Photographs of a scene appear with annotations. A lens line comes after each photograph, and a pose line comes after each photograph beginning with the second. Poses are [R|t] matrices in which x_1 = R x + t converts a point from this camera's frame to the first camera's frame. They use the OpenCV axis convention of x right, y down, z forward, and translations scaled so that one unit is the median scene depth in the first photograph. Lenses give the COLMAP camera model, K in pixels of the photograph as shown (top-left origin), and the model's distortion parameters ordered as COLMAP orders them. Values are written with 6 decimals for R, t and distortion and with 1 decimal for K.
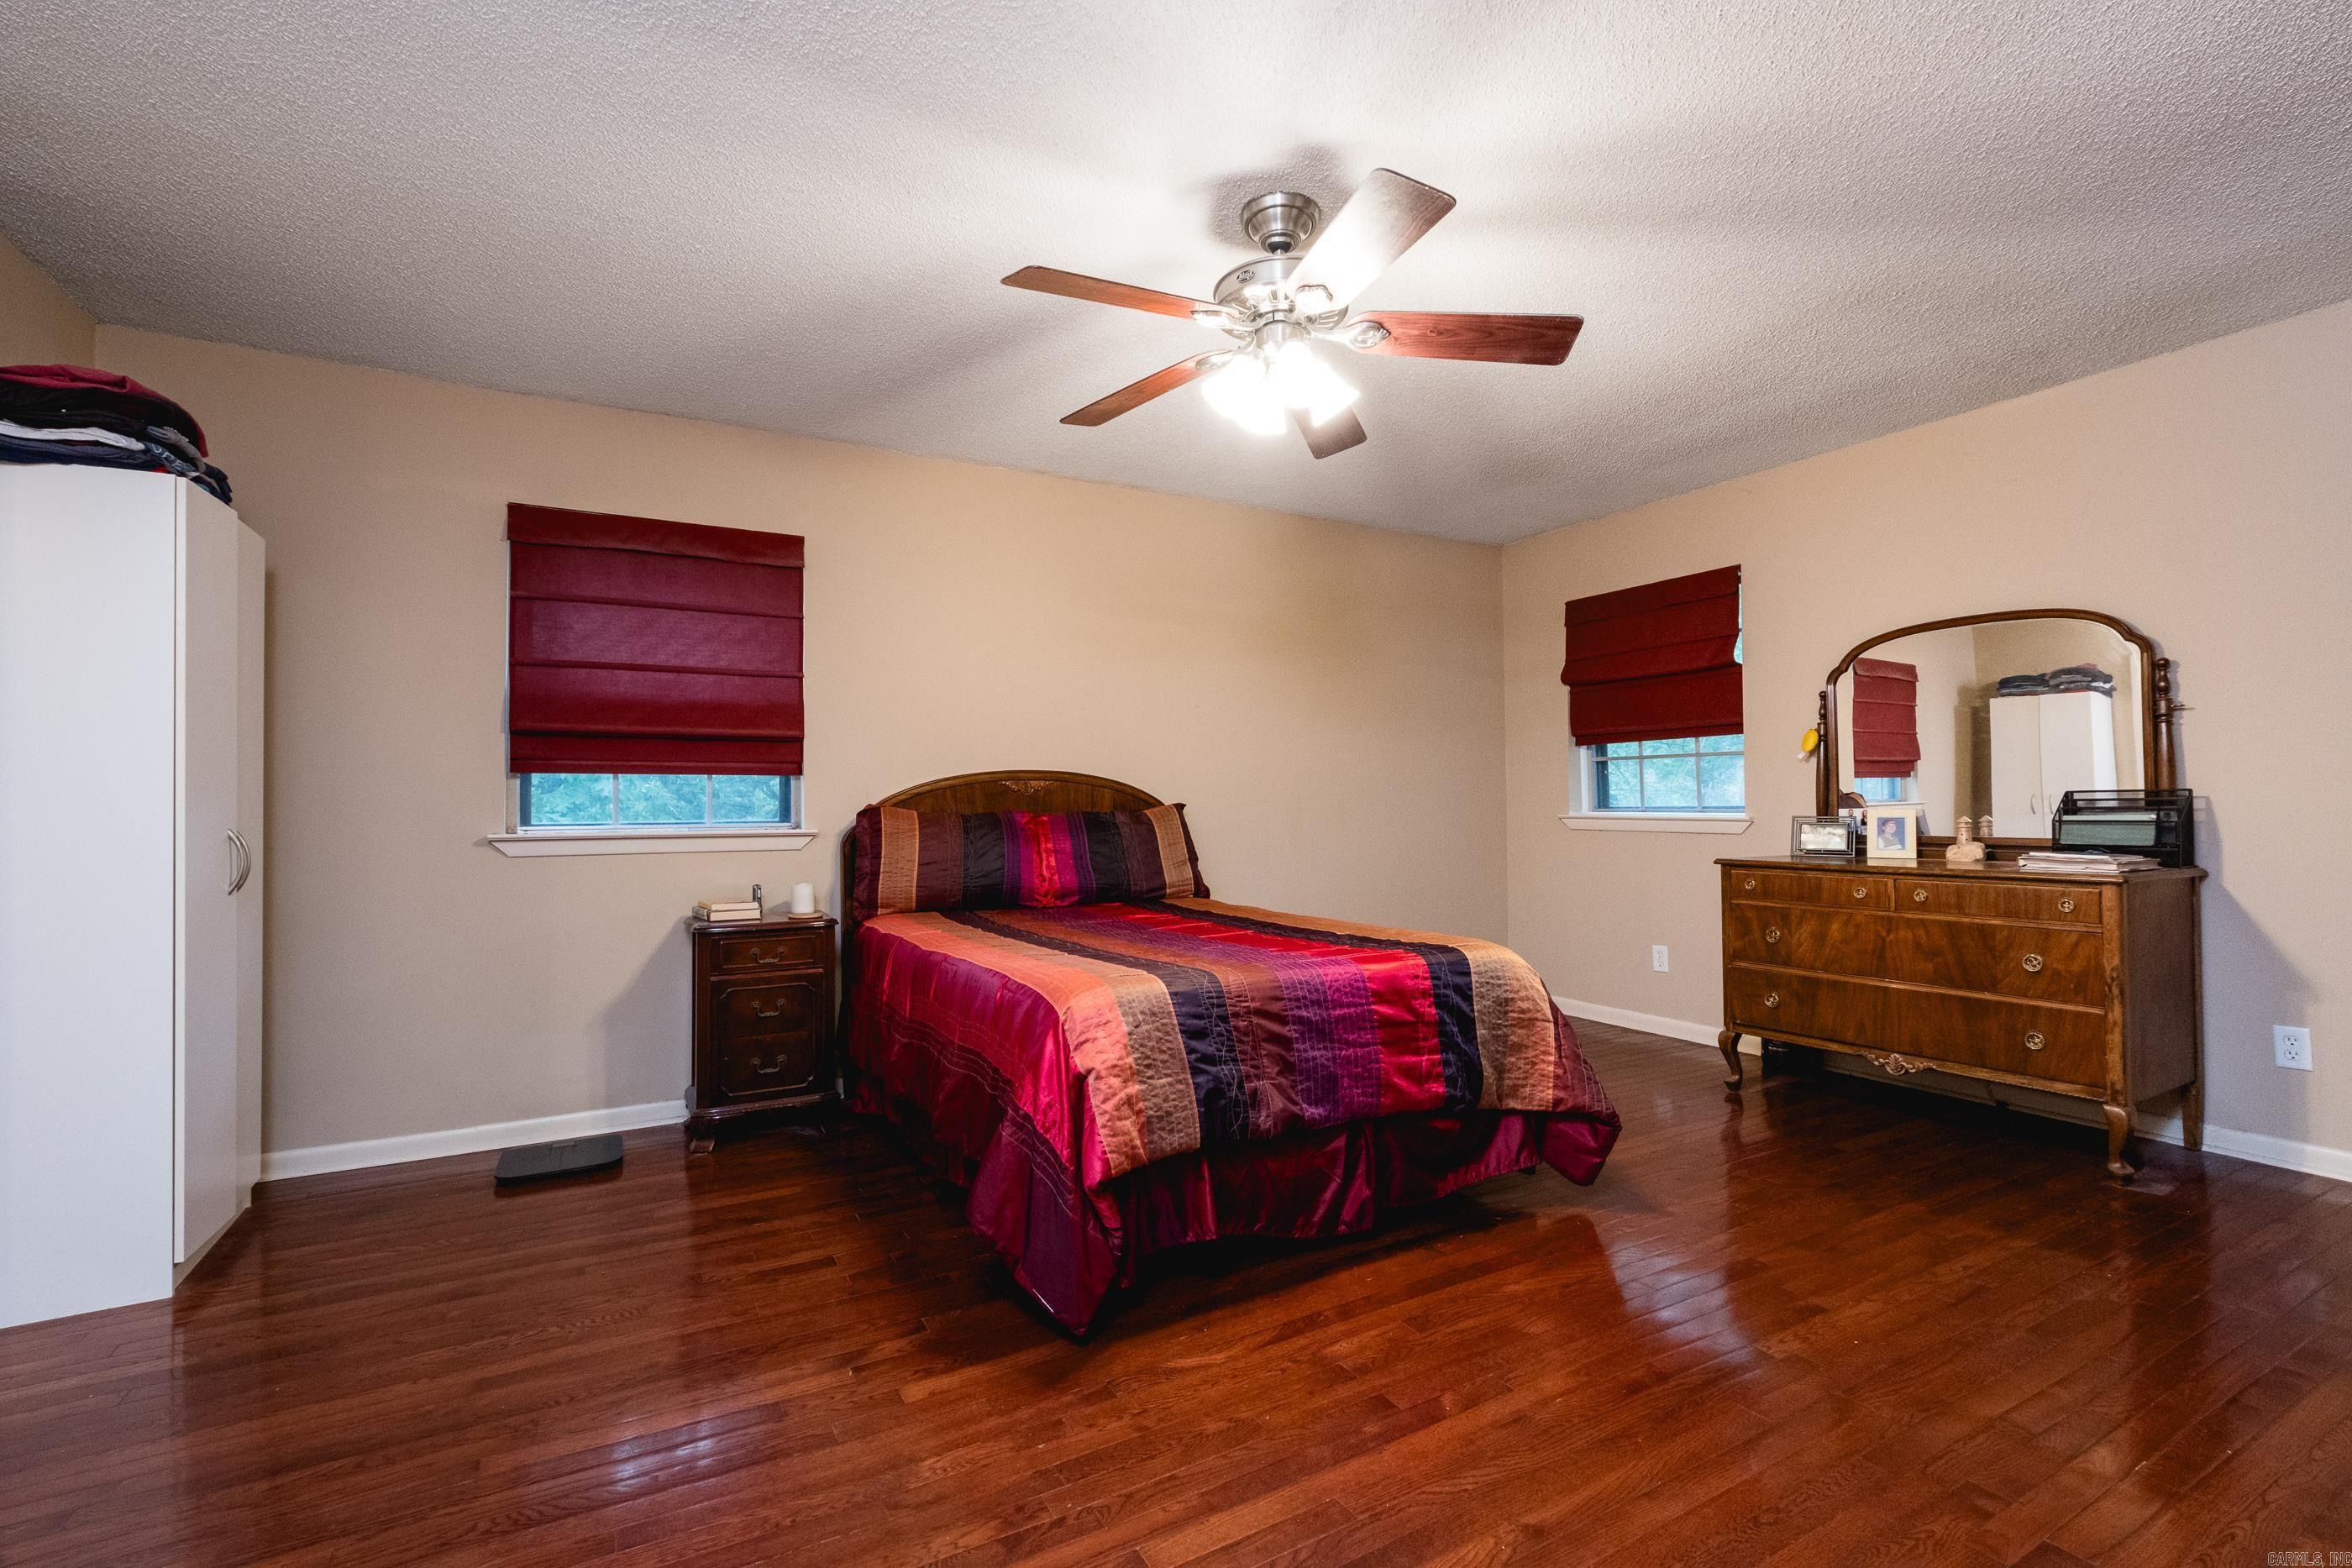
lens RADIAL K [[1015.4, 0, 1171.7], [0, 1015.4, 788.2], [0, 0, 1]] dist [0.001675, -0.005870]
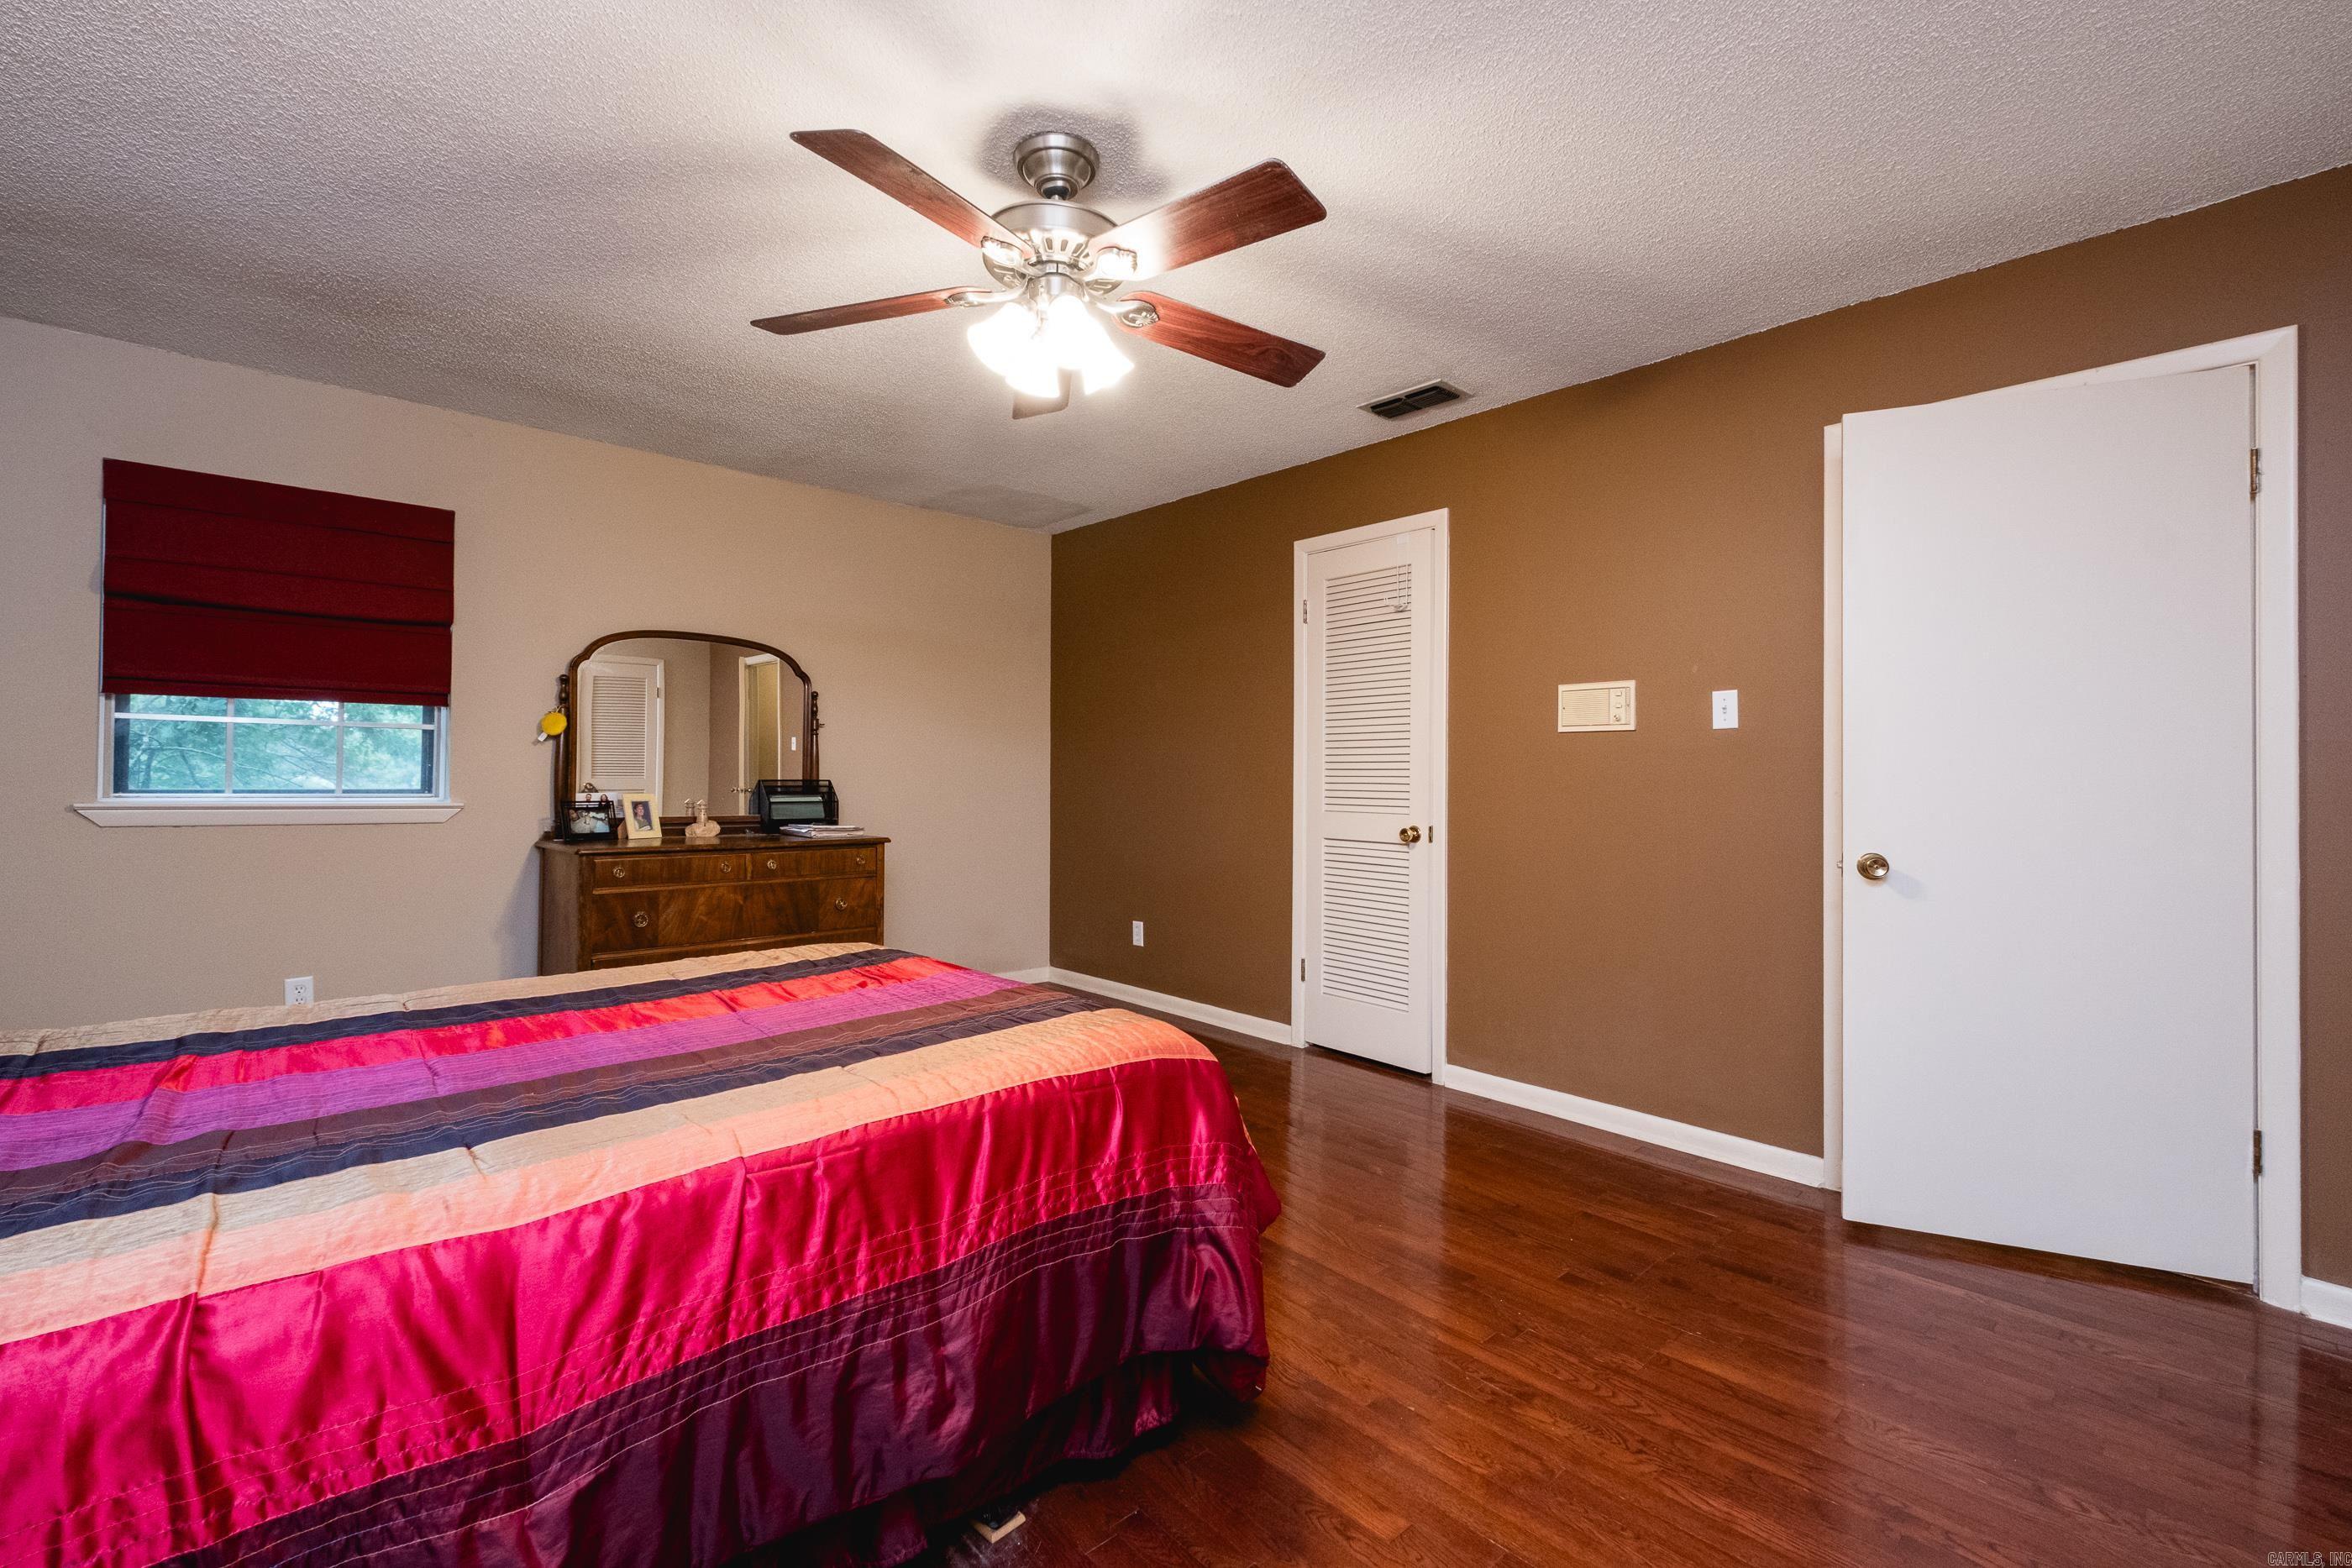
lens RADIAL K [[1040.2, 0, 1176.0], [0, 1040.2, 784.0], [0, 0, 1]] dist [-0.008233, -0.000108]
pose [[-0.243982, -0.003838, 0.969772, -0.573983], [-0.029811, 0.999549, -0.003544, -0.003585], [-0.969322, -0.029774, -0.243986, 0.774163]]
